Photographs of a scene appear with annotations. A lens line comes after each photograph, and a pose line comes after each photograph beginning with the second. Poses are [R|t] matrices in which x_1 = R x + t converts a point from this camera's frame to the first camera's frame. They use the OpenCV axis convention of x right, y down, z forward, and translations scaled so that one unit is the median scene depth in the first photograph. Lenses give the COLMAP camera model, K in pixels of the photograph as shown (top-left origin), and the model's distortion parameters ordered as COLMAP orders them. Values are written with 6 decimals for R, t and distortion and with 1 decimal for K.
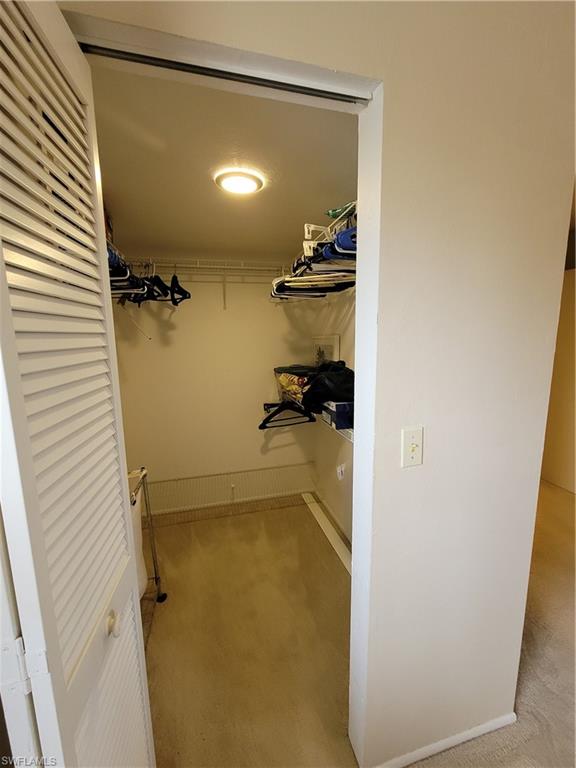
lens RADIAL K [[315.5, 0, 288.0], [0, 315.5, 384.0], [0, 0, 1]] dist [-0.000385, -0.000030]
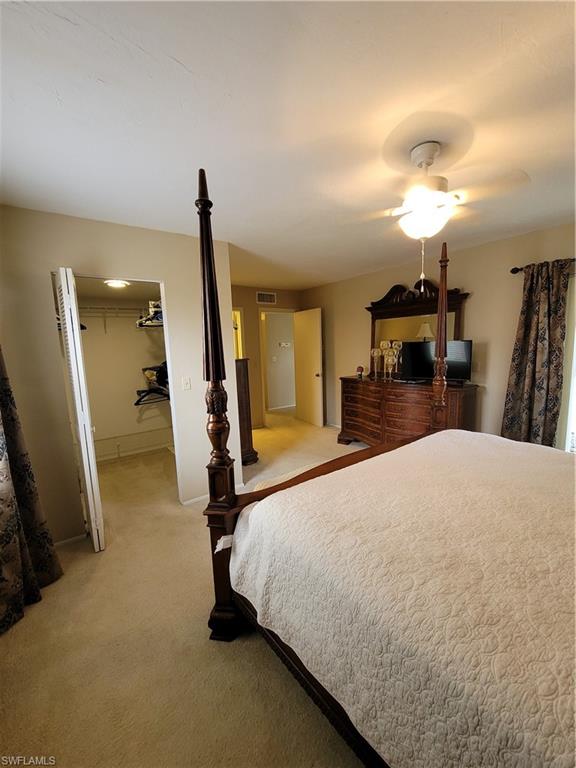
lens RADIAL K [[315.5, 0, 288.0], [0, 315.5, 384.0], [0, 0, 1]] dist [-0.000385, -0.000030]
pose [[0.930406, -0.069065, 0.359965, 0.068220], [0.080051, 0.996667, -0.015681, 0.121377], [-0.357683, 0.043405, 0.932834, -0.828489]]
